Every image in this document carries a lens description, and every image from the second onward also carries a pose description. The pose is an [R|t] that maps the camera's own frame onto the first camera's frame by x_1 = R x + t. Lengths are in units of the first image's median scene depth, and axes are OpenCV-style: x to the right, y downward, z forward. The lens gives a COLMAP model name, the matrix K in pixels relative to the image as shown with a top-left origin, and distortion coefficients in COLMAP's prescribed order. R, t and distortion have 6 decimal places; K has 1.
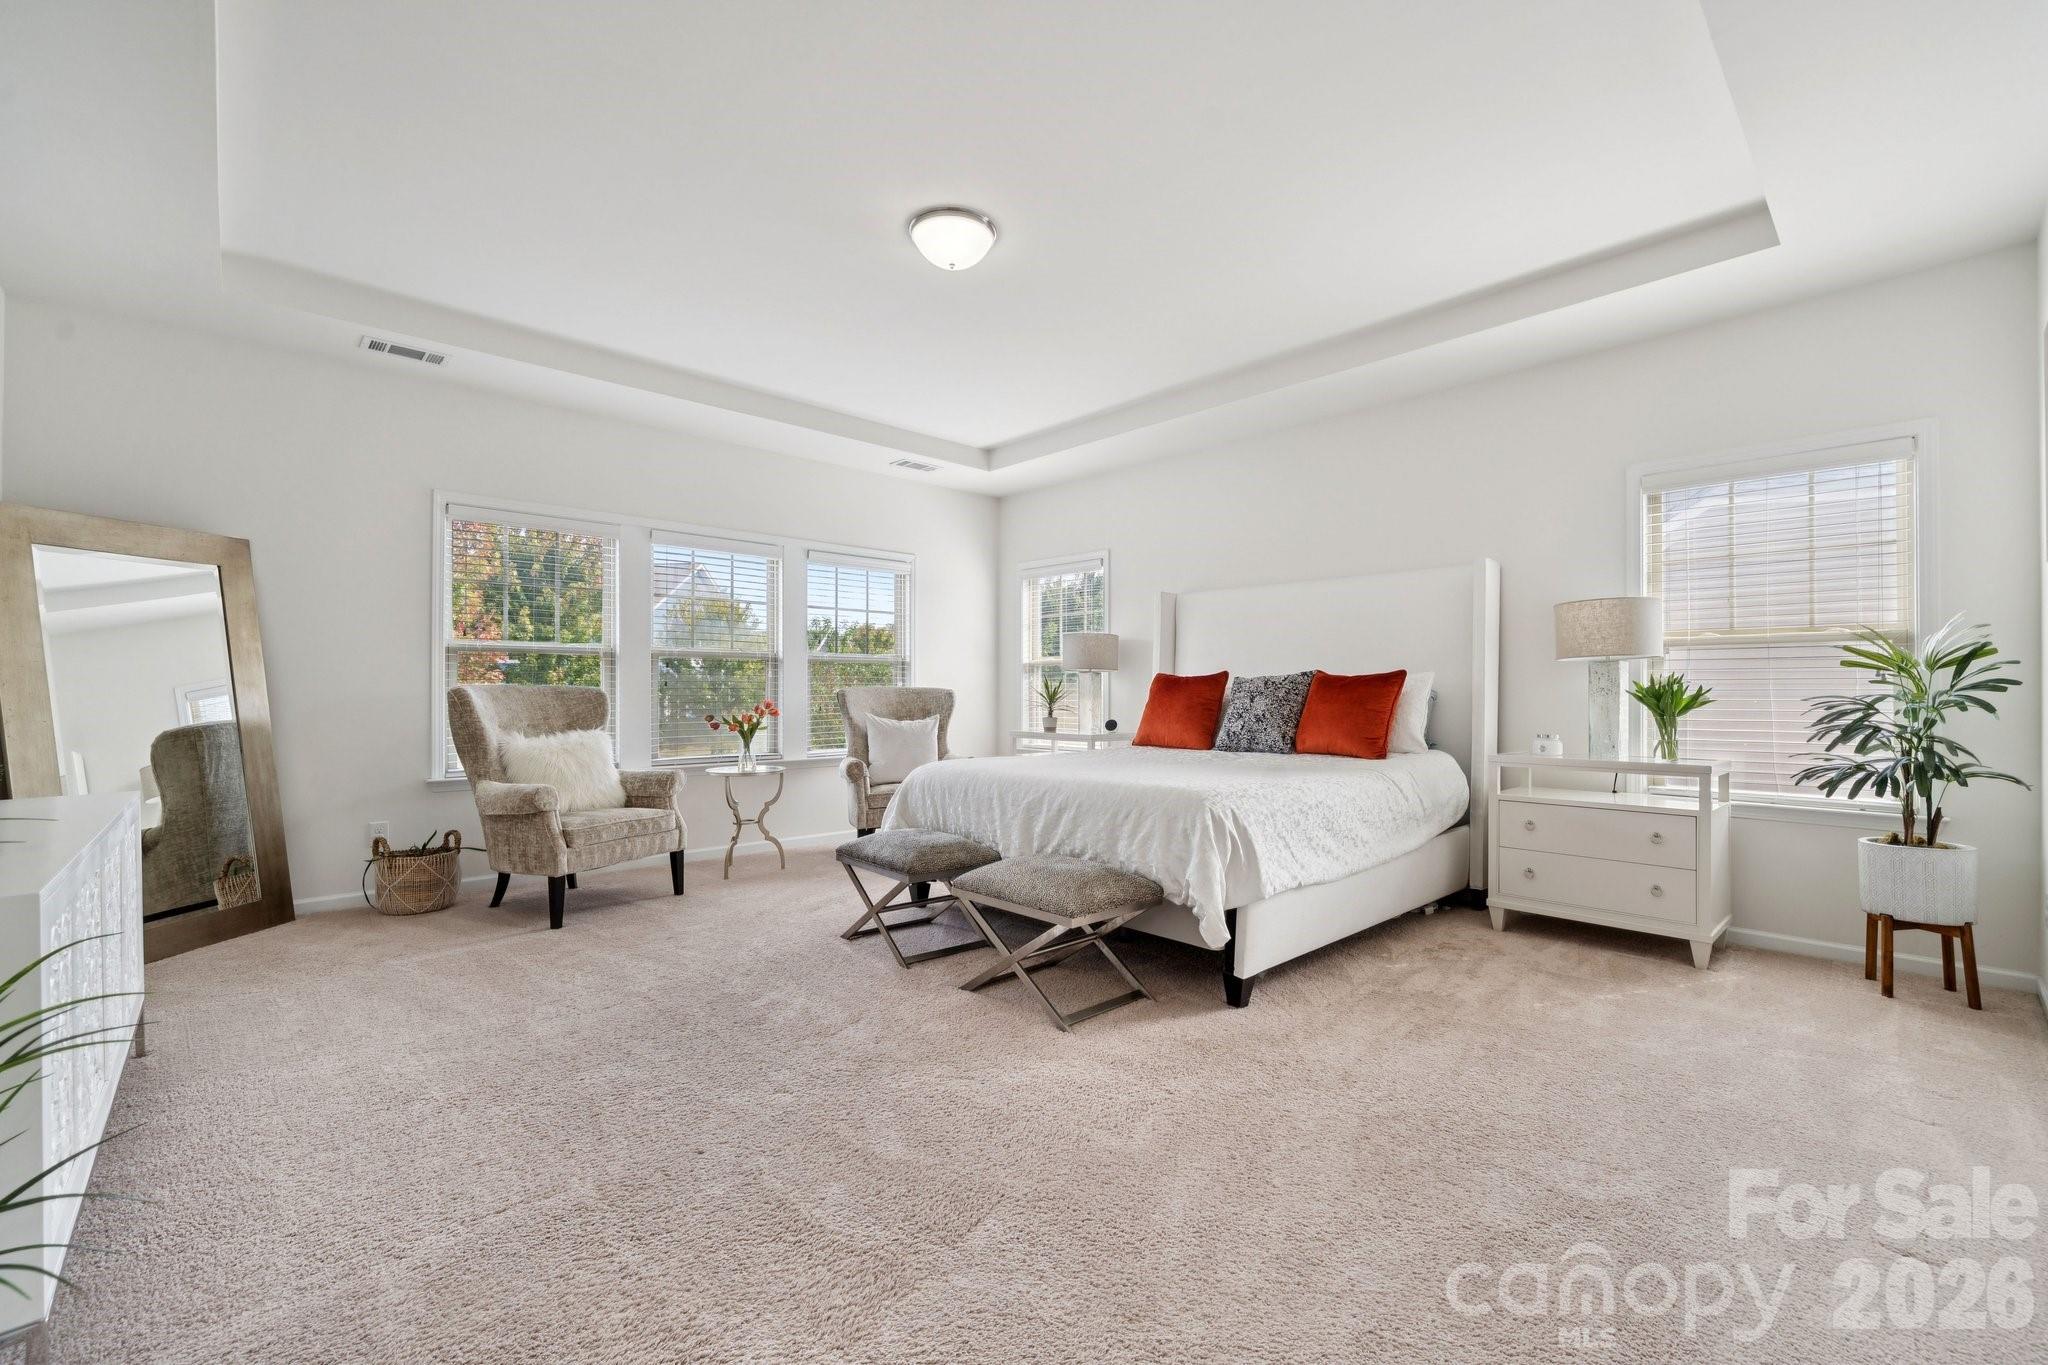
lens RADIAL K [[840.1, 0, 1027.2], [0, 840.1, 688.6], [0, 0, 1]] dist [-0.002612, 0.000048]
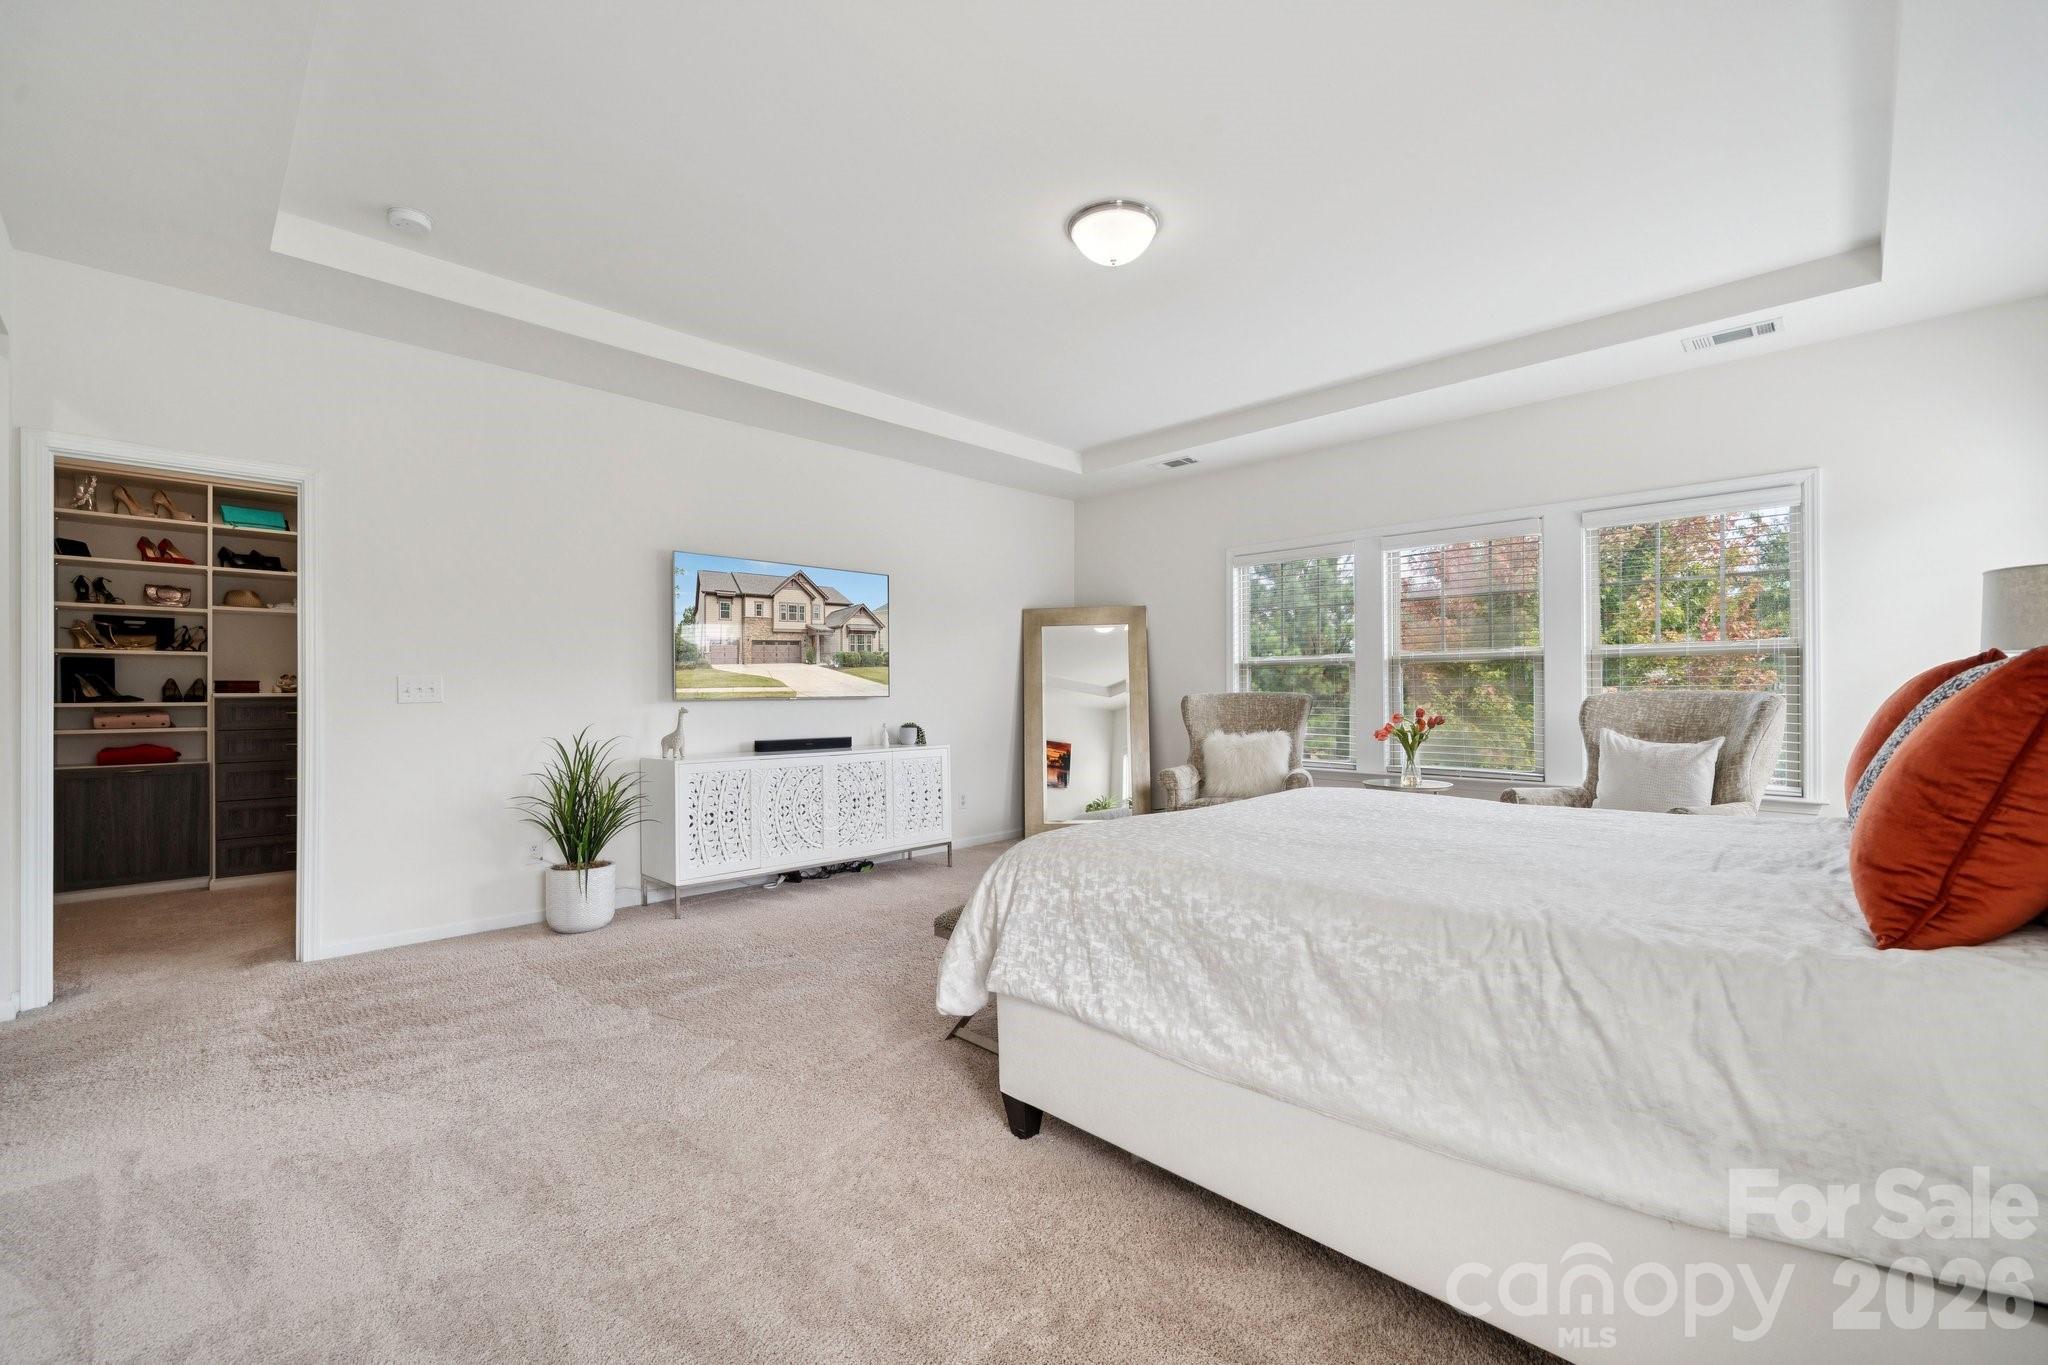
lens RADIAL K [[840.1, 0, 1027.2], [0, 840.1, 688.6], [0, 0, 1]] dist [-0.002612, 0.000048]
pose [[0.038507, -0.005711, -0.999242, 0.692340], [0.003513, 0.999978, -0.005580, -0.003015], [0.999252, -0.003295, 0.038526, 0.675348]]
